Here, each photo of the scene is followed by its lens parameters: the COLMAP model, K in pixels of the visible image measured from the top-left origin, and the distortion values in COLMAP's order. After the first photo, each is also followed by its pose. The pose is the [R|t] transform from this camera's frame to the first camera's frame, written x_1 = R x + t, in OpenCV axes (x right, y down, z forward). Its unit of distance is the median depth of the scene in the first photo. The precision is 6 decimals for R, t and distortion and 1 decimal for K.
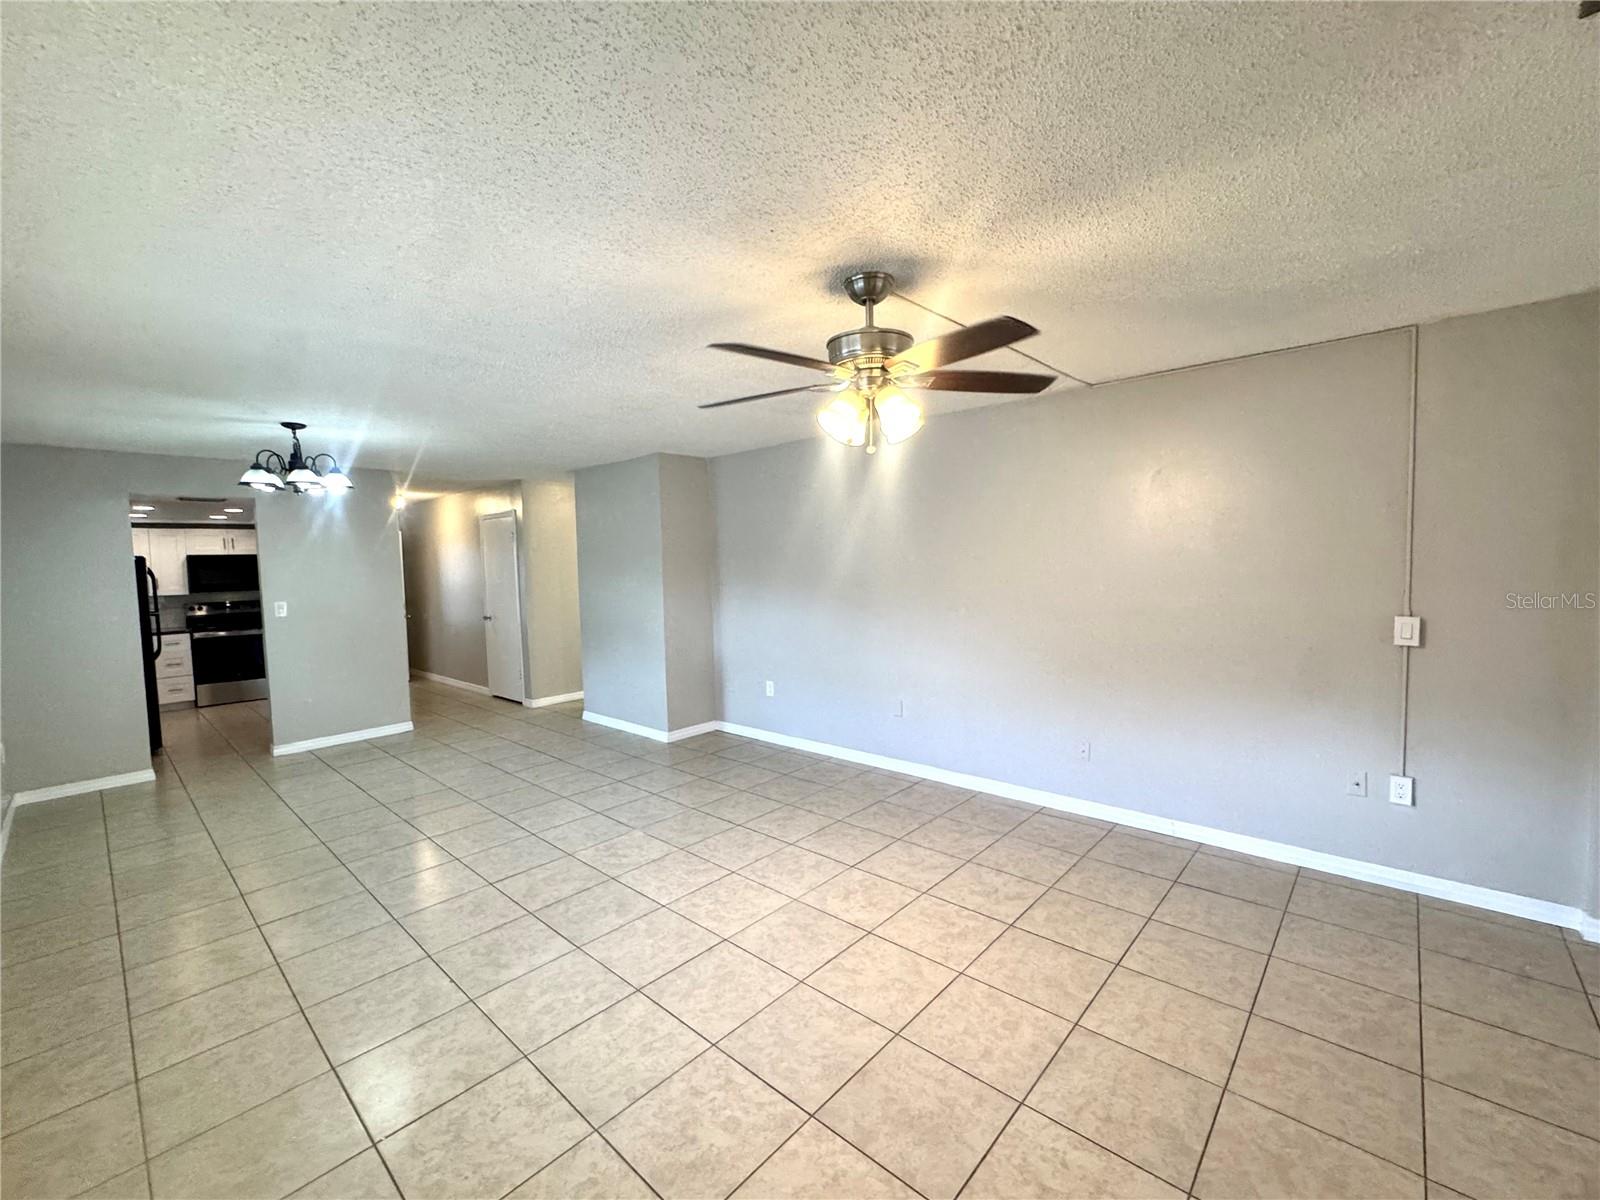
lens RADIAL K [[663.6, 0, 798.0], [0, 663.6, 595.4], [0, 0, 1]] dist [-0.004403, 0.000035]
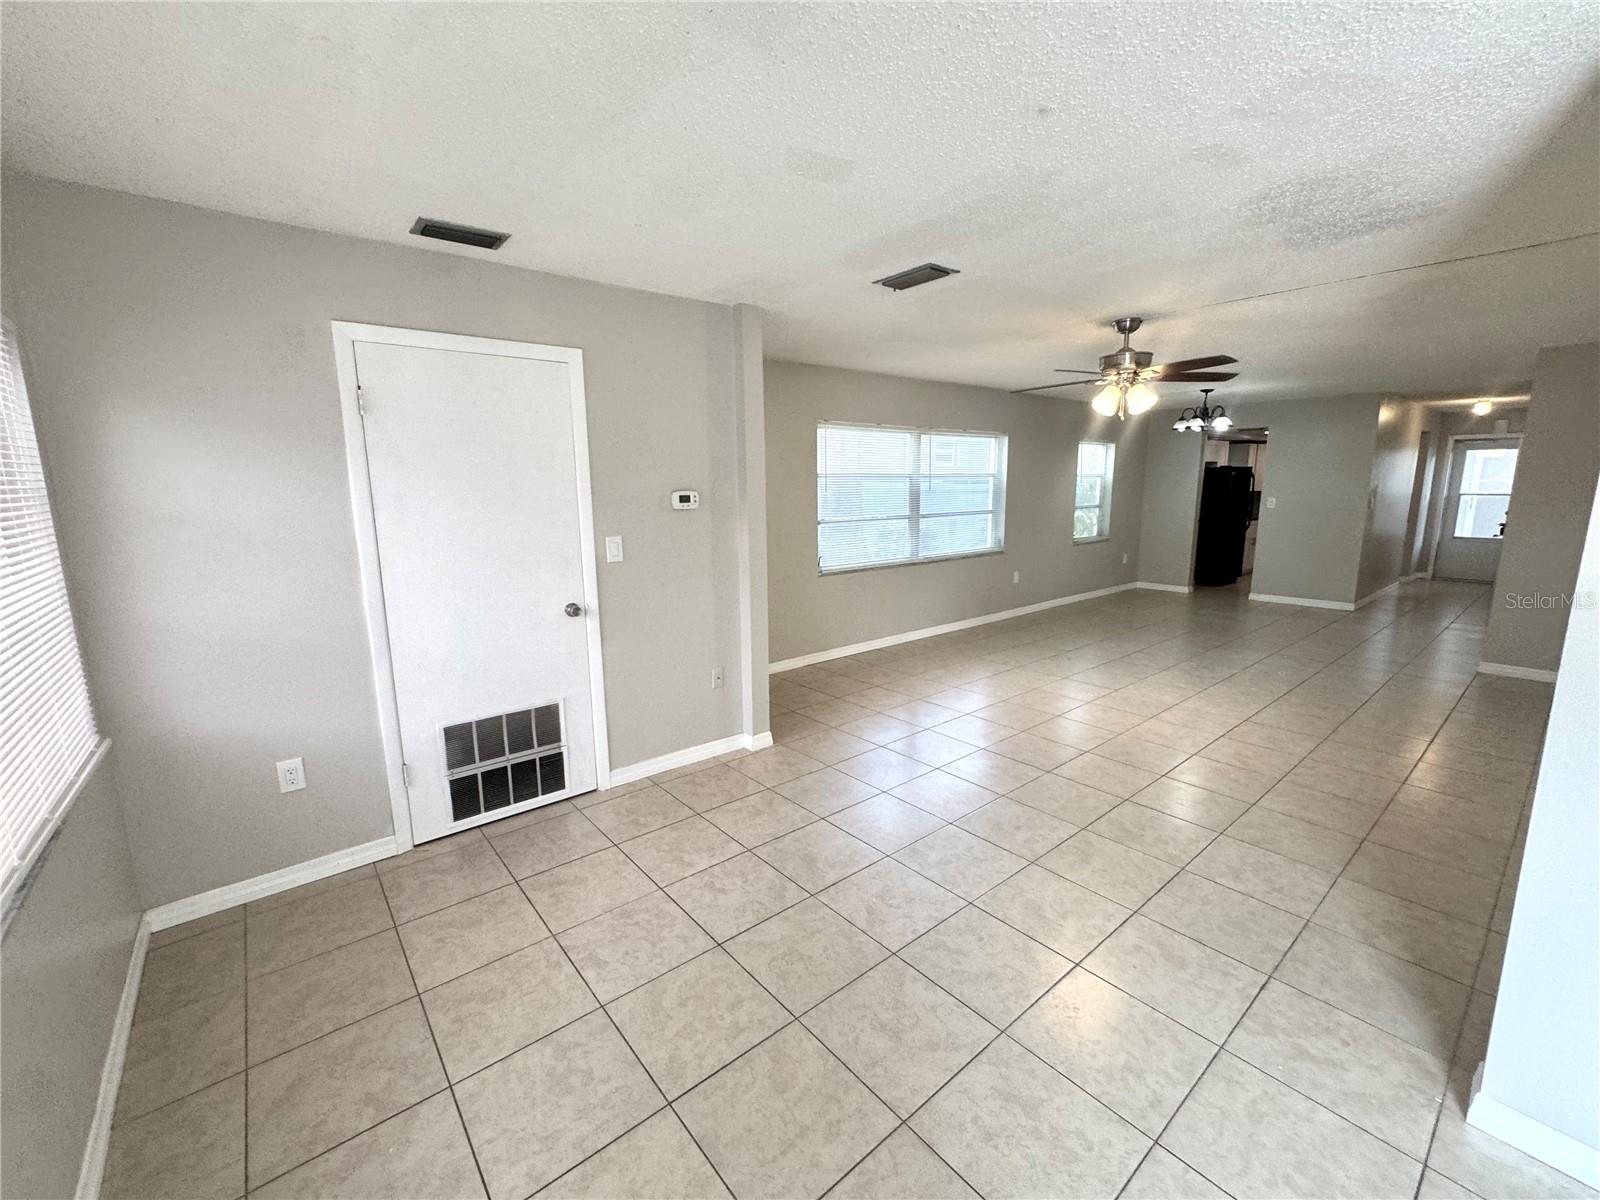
lens RADIAL K [[663.6, 0, 801.2], [0, 663.6, 598.8], [0, 0, 1]] dist [-0.004403, 0.000035]
pose [[-0.137338, 0.199976, -0.970128, 1.242051], [-0.039949, 0.977493, 0.207150, -0.050449], [0.989718, 0.067206, -0.126258, 0.252275]]
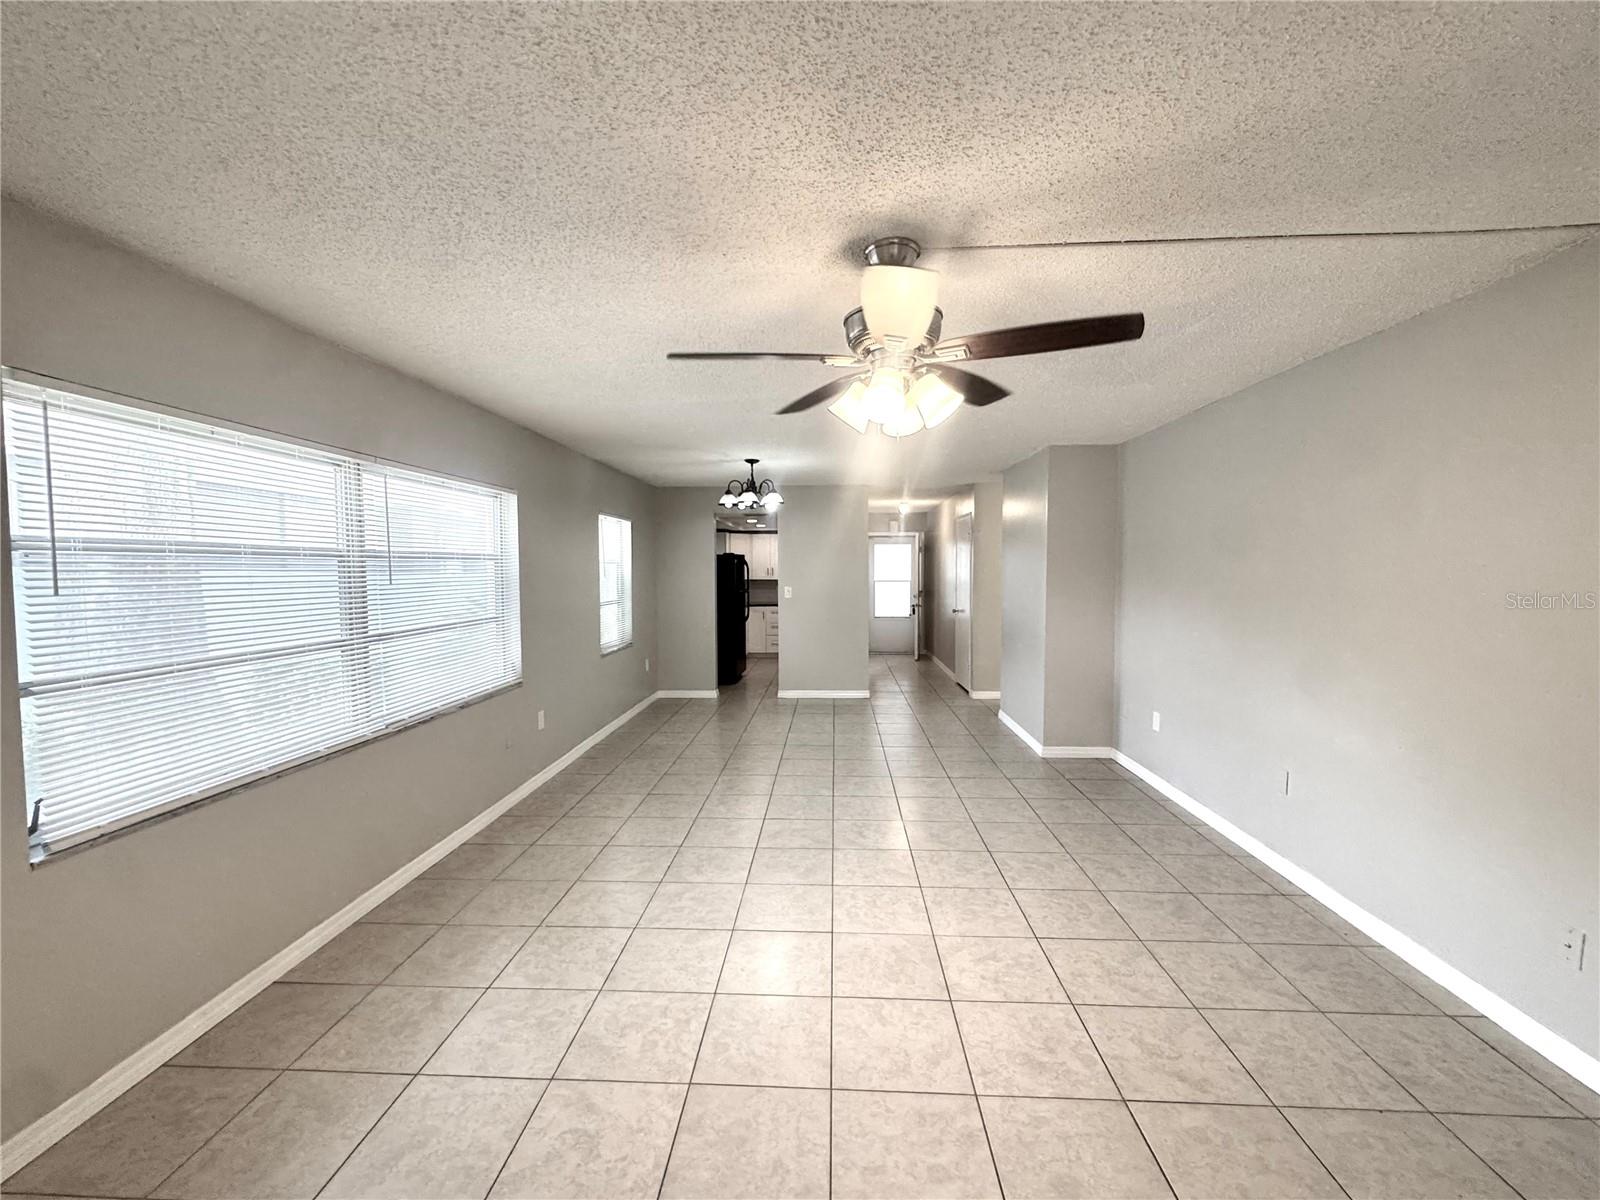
lens RADIAL K [[663.6, 0, 799.7], [0, 663.6, 596.3], [0, 0, 1]] dist [-0.004403, 0.000035]
pose [[0.634519, 0.057227, -0.770786, 0.443640], [-0.053150, 0.998125, 0.030352, -0.020042], [0.771077, 0.021708, 0.636371, 0.213676]]
